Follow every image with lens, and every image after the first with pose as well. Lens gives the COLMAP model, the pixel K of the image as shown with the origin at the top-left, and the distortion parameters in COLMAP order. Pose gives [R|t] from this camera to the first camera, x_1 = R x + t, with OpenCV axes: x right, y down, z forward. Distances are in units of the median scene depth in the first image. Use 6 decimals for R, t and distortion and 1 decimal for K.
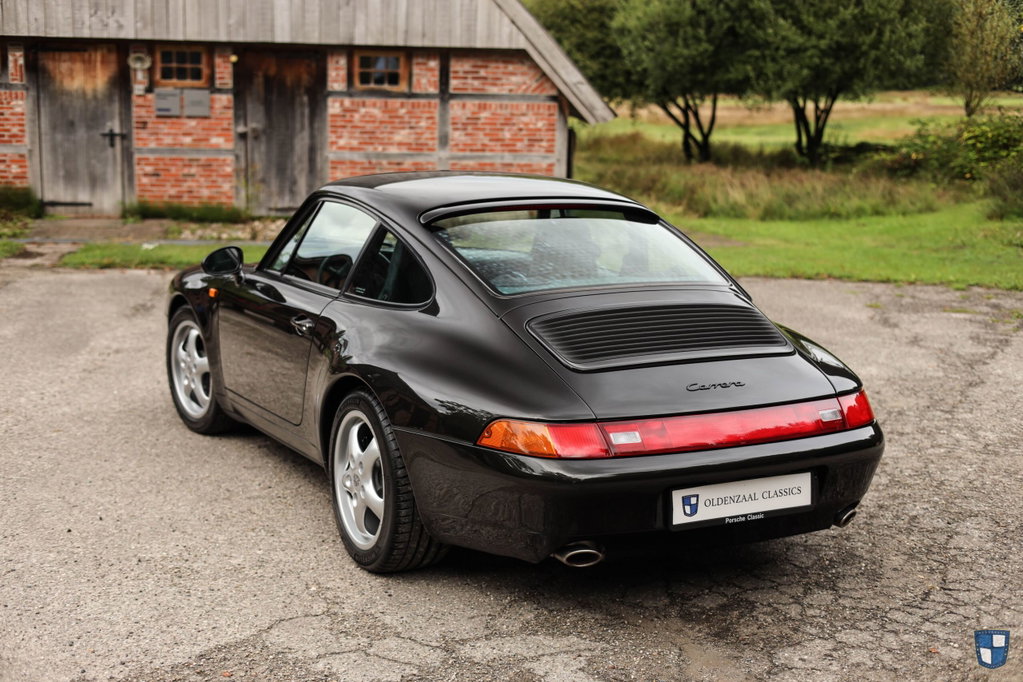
lens RADIAL K [[1425.9, 0, 511.5], [0, 1425.9, 341.0], [0, 0, 1]] dist [0.072485, -0.270201]
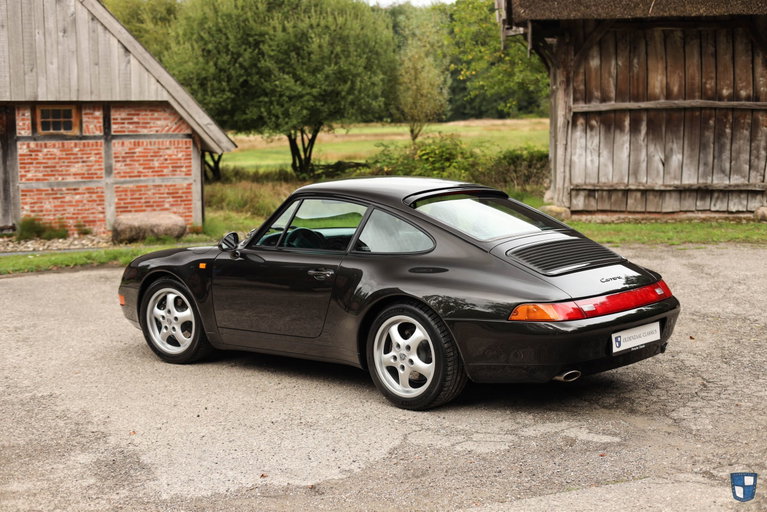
lens RADIAL K [[1137.8, 0, 383.5], [0, 1137.8, 256.0], [0, 0, 1]] dist [0.082294, -0.336546]
pose [[0.940799, -0.072508, 0.331119, -0.166393], [0.092696, 0.994651, -0.045568, 0.011134], [-0.326044, 0.073563, 0.942488, -0.079275]]
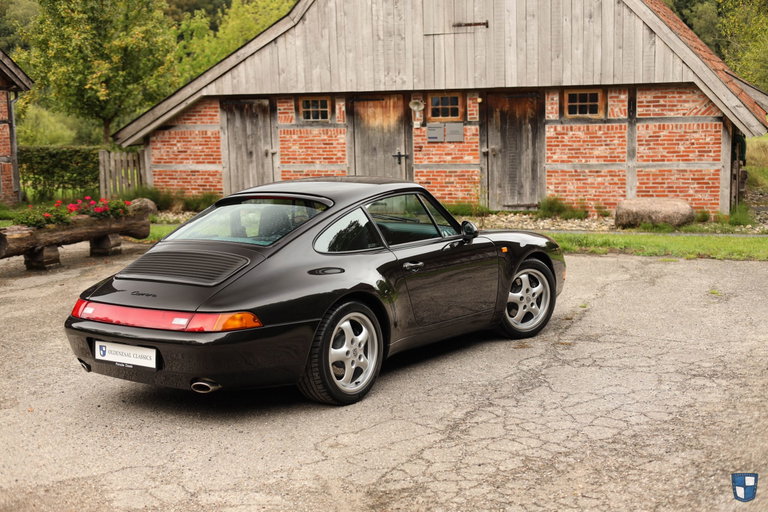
lens RADIAL K [[1070.4, 0, 384.0], [0, 1070.4, 256.0], [0, 0, 1]] dist [0.072485, -0.270201]
pose [[0.911175, 0.015310, -0.411736, 0.156386], [-0.033321, 0.998774, -0.036601, -0.001522], [0.410671, 0.047069, 0.910568, 0.003443]]
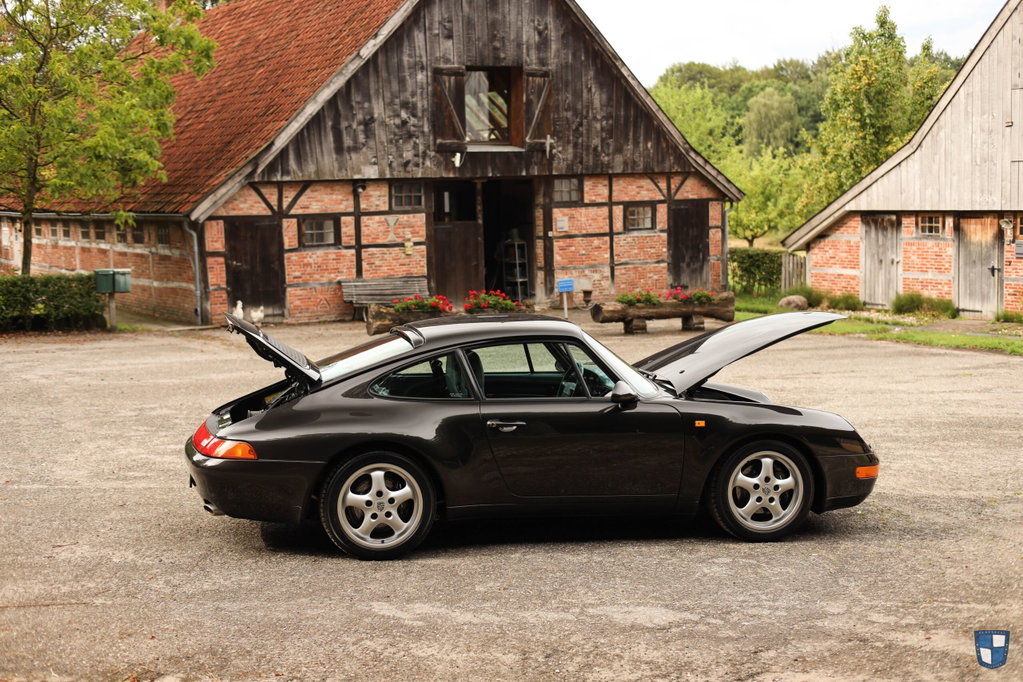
lens RADIAL K [[1425.9, 0, 511.5], [0, 1425.9, 341.0], [0, 0, 1]] dist [0.072485, -0.270201]
pose [[0.440453, 0.061474, -0.895668, 0.915929], [-0.145687, 0.989324, -0.003742, 0.020166], [0.885876, 0.132135, 0.444707, -0.178666]]
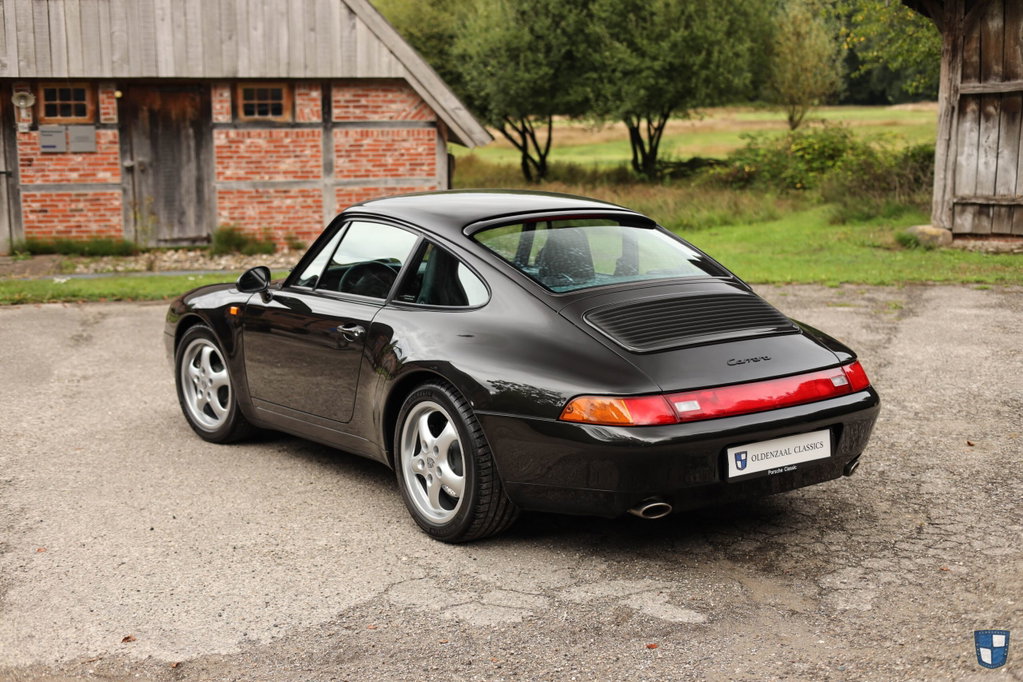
lens RADIAL K [[1425.9, 0, 511.5], [0, 1425.9, 341.0], [0, 0, 1]] dist [0.072485, -0.270201]
pose [[0.990730, -0.049022, 0.126690, -0.053939], [0.051142, 0.998600, -0.013533, 0.005685], [-0.125850, 0.019887, 0.991850, -0.039836]]
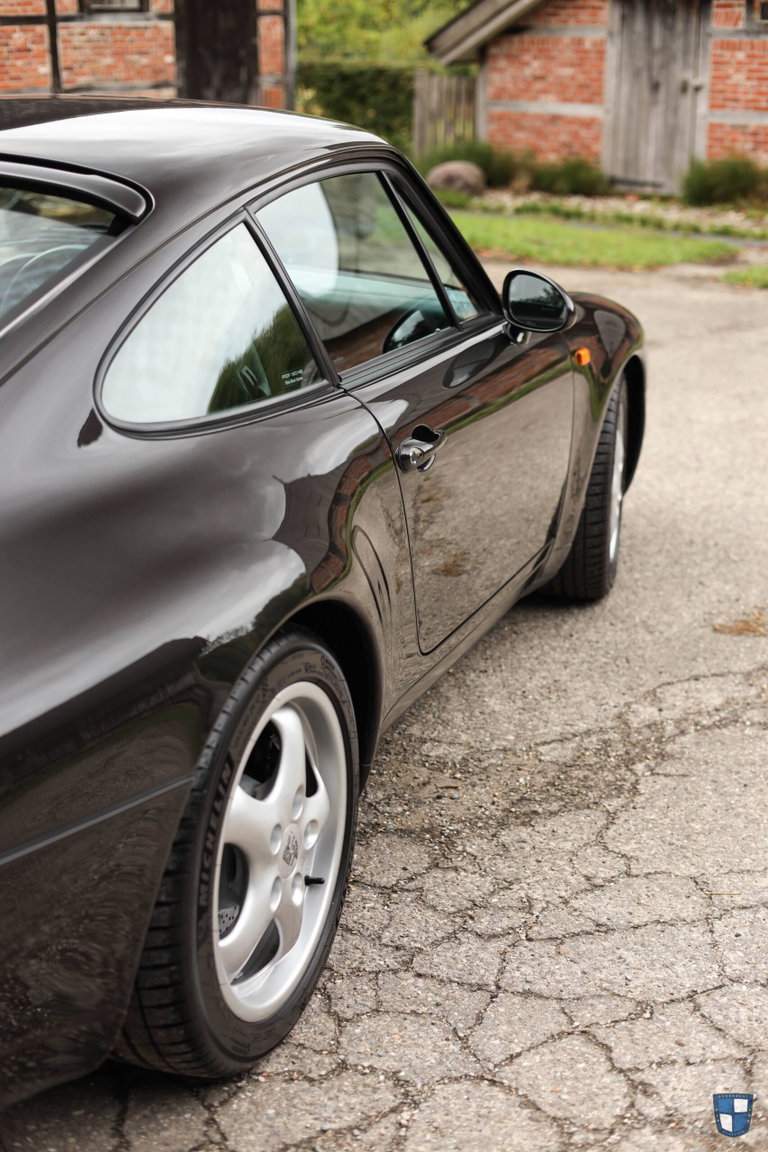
lens RADIAL K [[1605.7, 0, 384.0], [0, 1605.7, 576.0], [0, 0, 1]] dist [0.072485, -0.270201]
pose [[0.662426, 0.225591, -0.714354, 0.157297], [-0.132908, 0.973844, 0.184291, -0.027326], [0.737243, -0.027135, 0.675082, 0.252711]]
